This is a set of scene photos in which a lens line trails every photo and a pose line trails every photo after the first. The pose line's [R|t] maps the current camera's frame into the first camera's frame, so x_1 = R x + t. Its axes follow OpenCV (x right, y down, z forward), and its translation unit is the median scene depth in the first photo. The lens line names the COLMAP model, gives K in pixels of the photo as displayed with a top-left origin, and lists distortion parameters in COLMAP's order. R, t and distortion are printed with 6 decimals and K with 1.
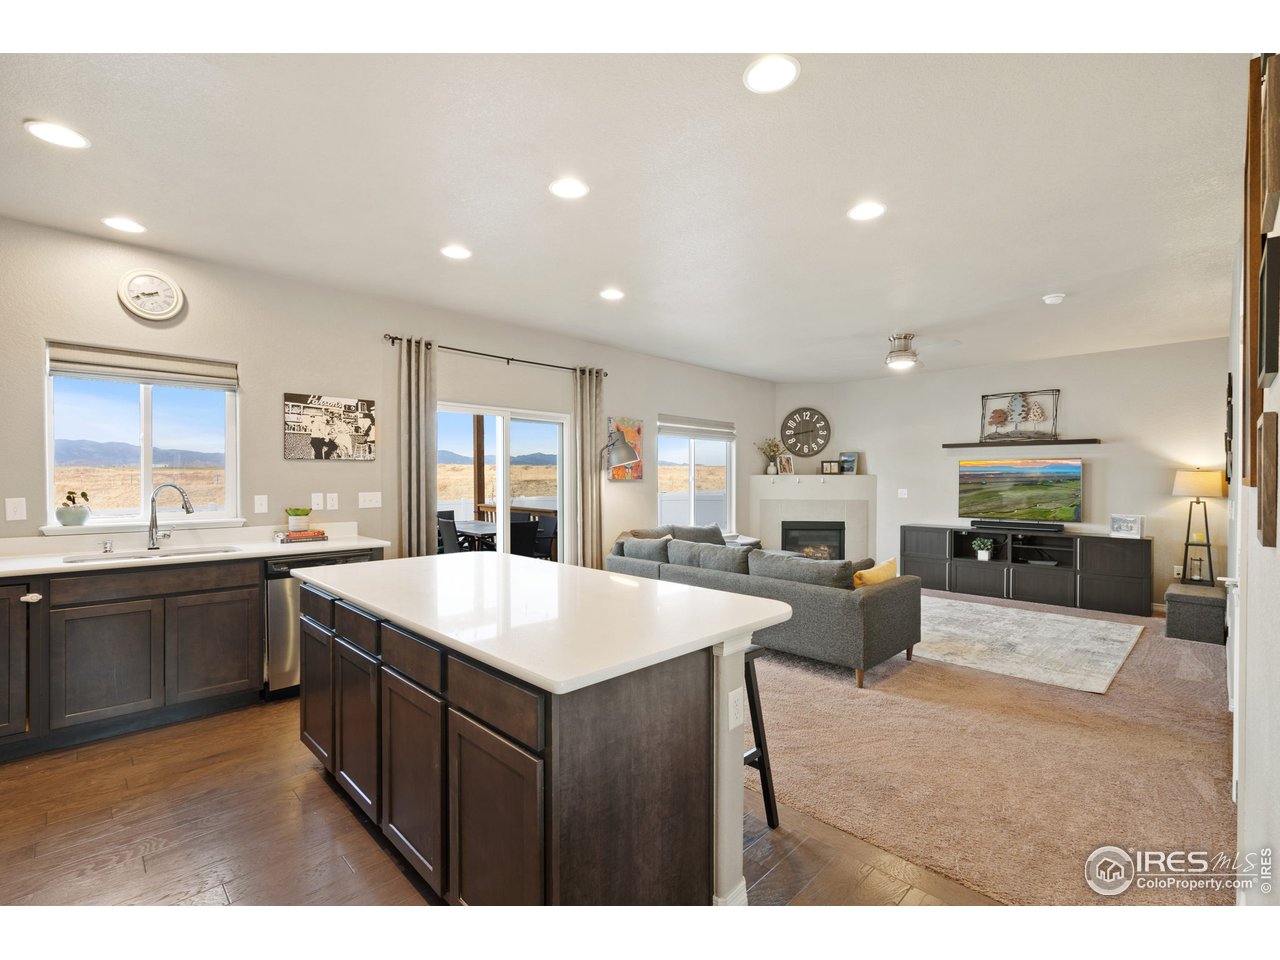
lens RADIAL K [[581.7, 0, 635.0], [0, 581.7, 481.6], [0, 0, 1]] dist [-0.002062, 0.000368]
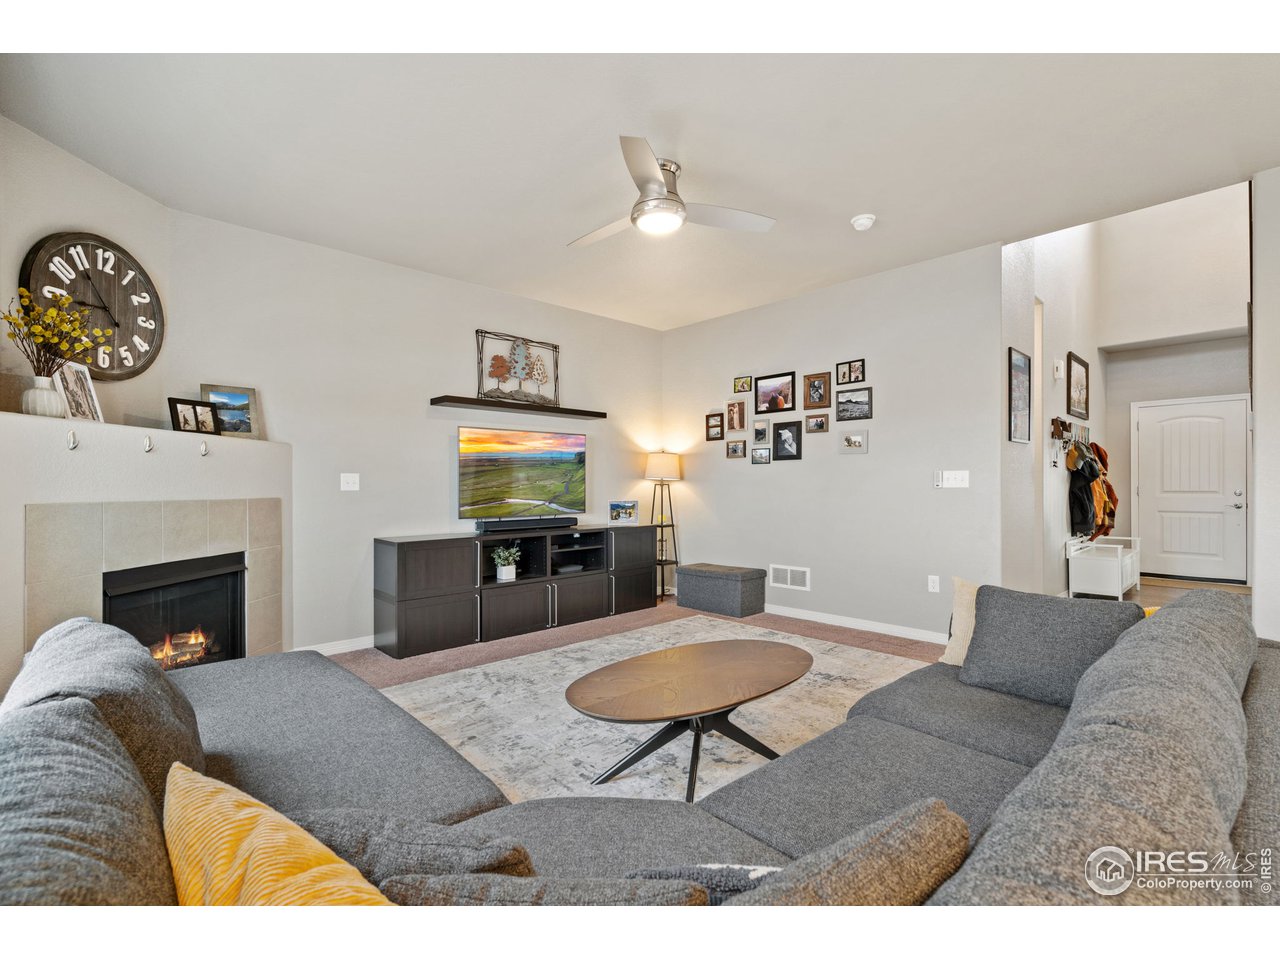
lens RADIAL K [[581.7, 0, 645.0], [0, 581.7, 482.9], [0, 0, 1]] dist [-0.002062, 0.000368]
pose [[0.025509, -0.005297, 0.999661, -0.049065], [0.004489, 0.999976, 0.005184, 0.020976], [-0.999665, 0.004356, 0.025532, 0.775787]]
